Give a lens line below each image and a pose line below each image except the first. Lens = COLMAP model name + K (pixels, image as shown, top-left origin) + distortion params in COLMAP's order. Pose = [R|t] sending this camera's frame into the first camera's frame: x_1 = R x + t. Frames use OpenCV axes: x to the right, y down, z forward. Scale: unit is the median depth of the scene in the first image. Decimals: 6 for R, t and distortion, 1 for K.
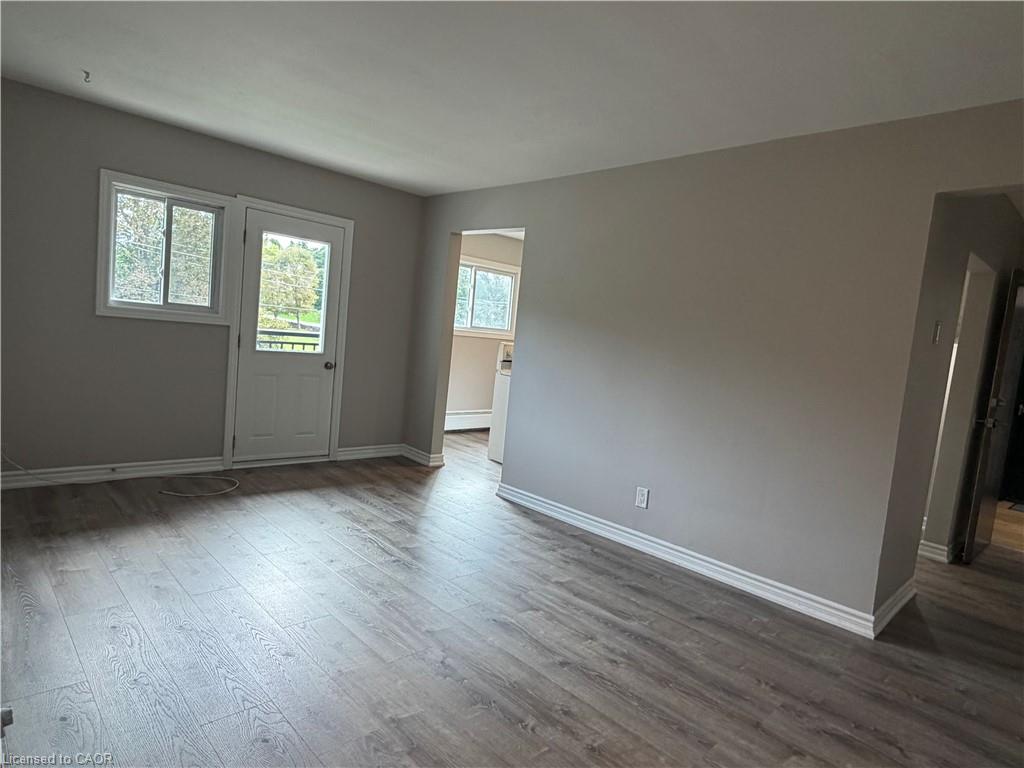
lens RADIAL K [[583.4, 0, 506.6], [0, 583.4, 384.9], [0, 0, 1]] dist [0.001547, -0.000217]
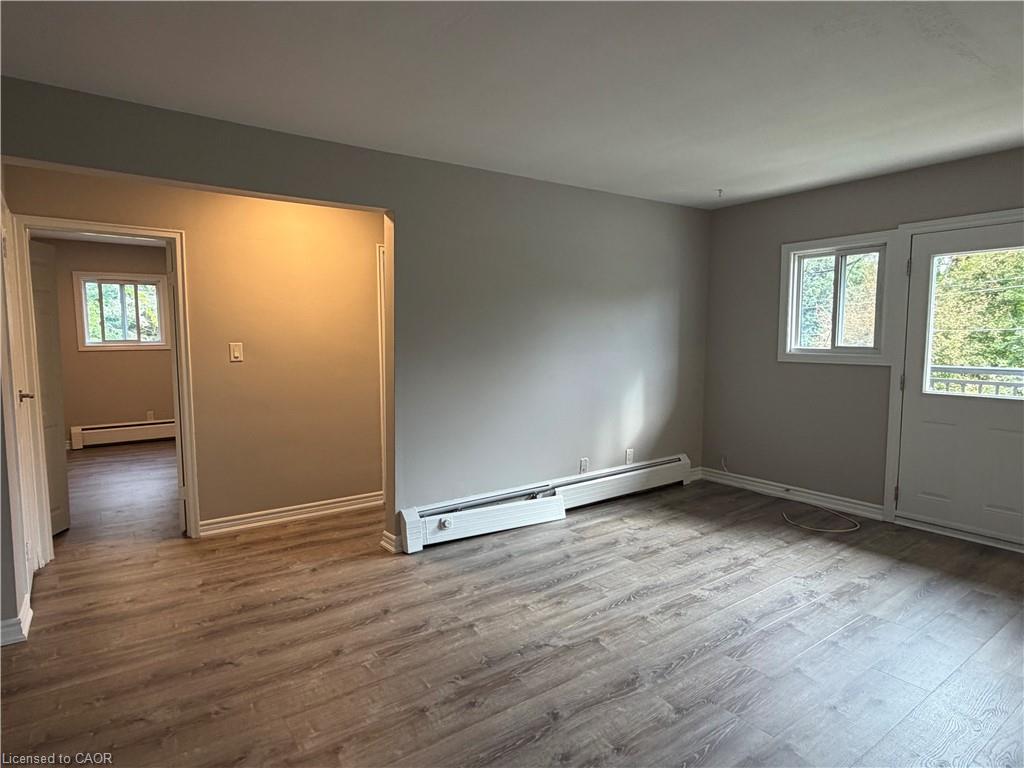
lens RADIAL K [[583.4, 0, 506.8], [0, 583.4, 383.3], [0, 0, 1]] dist [0.001547, -0.000217]
pose [[-0.142280, -0.012512, -0.989747, 0.578426], [-0.094970, 0.995480, 0.001068, -0.017952], [0.985260, 0.094149, -0.142825, 0.574442]]
